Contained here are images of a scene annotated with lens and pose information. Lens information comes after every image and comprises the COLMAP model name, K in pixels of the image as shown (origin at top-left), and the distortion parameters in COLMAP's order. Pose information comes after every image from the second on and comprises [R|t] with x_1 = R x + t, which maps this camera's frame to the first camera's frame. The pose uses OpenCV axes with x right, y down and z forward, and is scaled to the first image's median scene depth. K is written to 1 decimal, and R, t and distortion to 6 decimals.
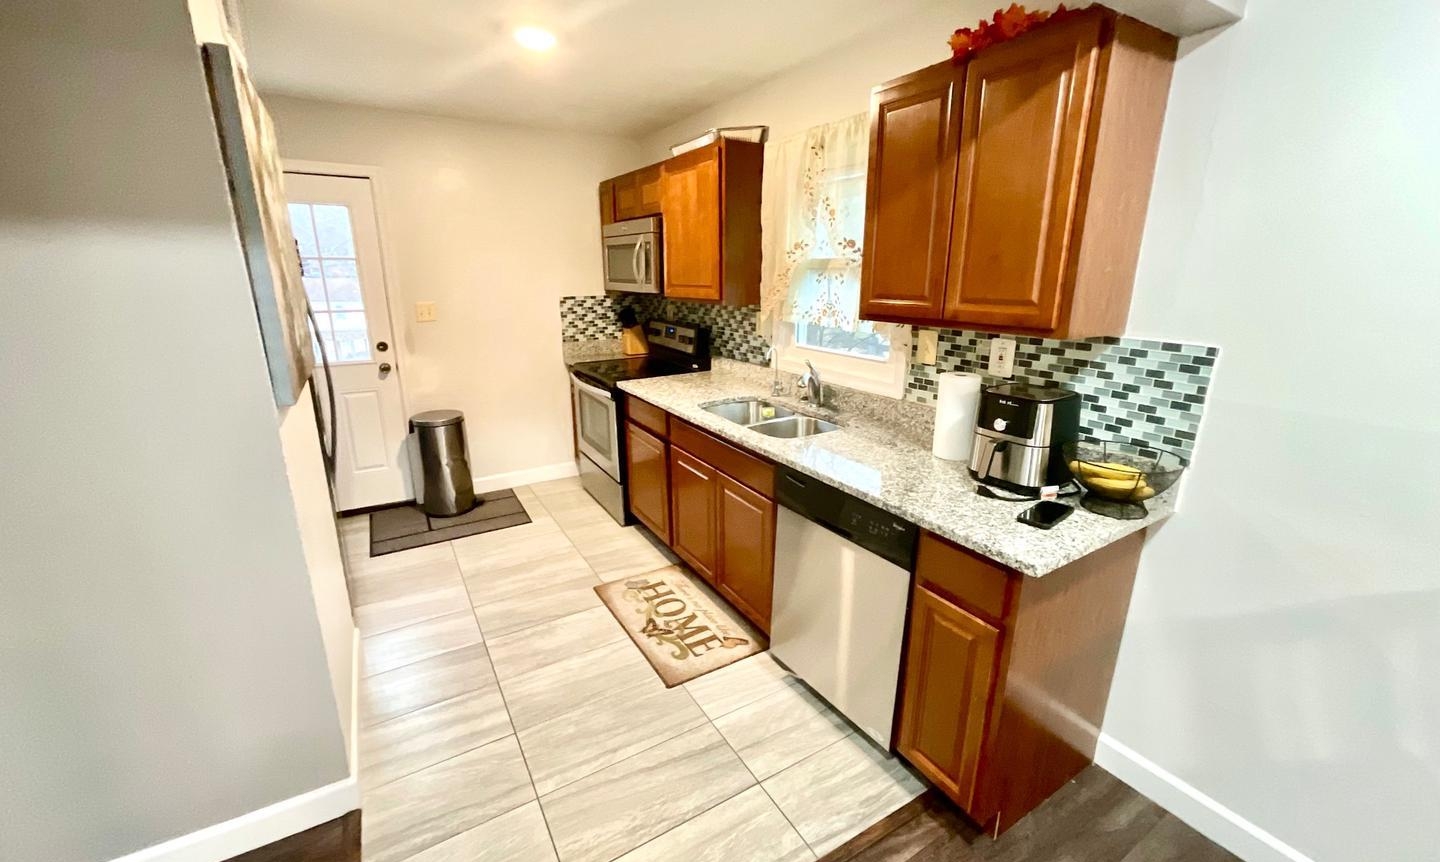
lens RADIAL K [[583.0, 0, 719.1], [0, 583.0, 428.5], [0, 0, 1]] dist [0.000397, -0.000059]
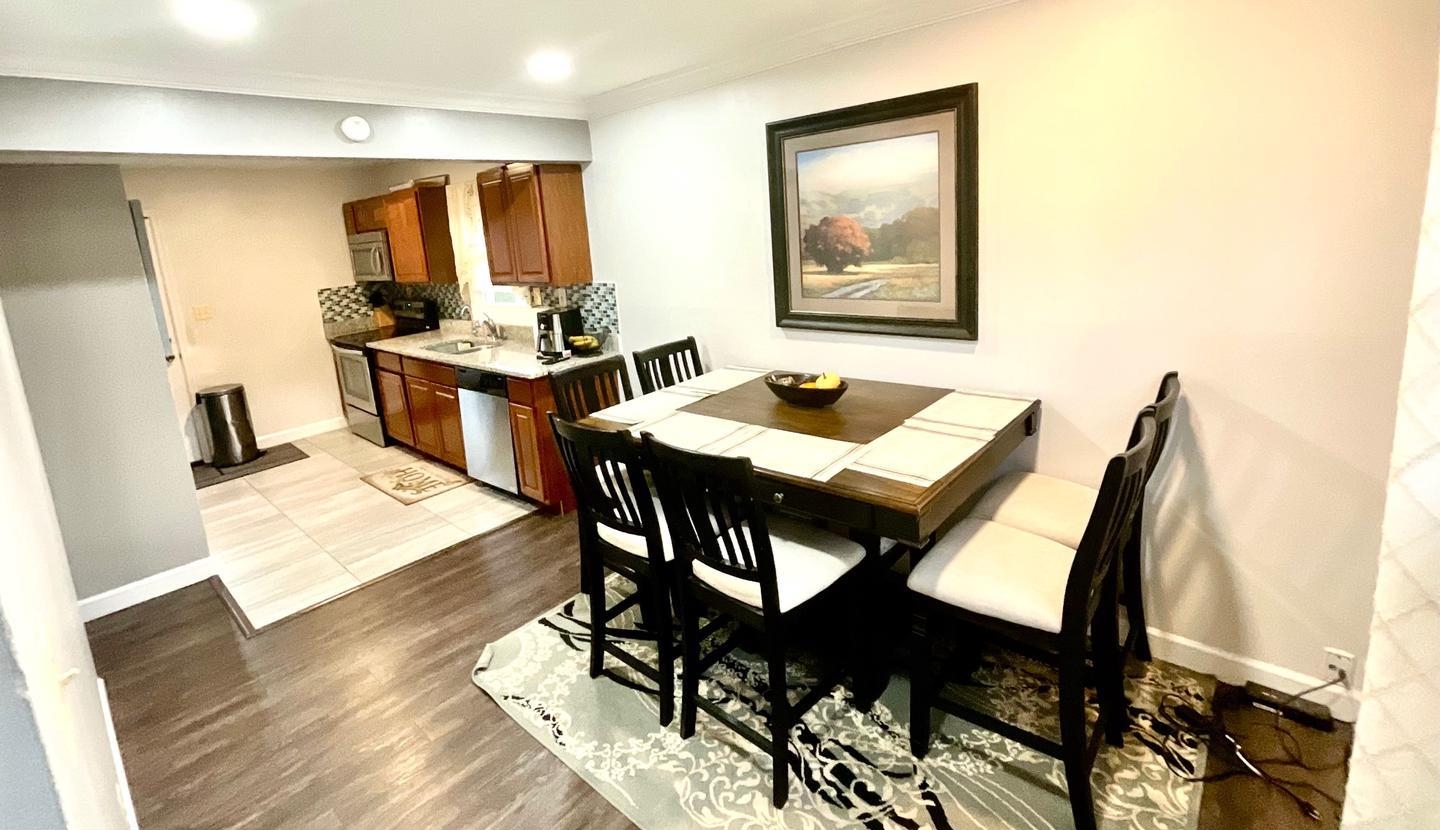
lens RADIAL K [[619.4, 0, 705.2], [0, 619.4, 336.2], [0, 0, 1]] dist [-0.000499, 0.000552]
pose [[0.954531, -0.122080, 0.271967, 0.205808], [0.149540, 0.985303, -0.082561, 0.151067], [-0.257891, 0.119477, 0.958758, -0.673503]]
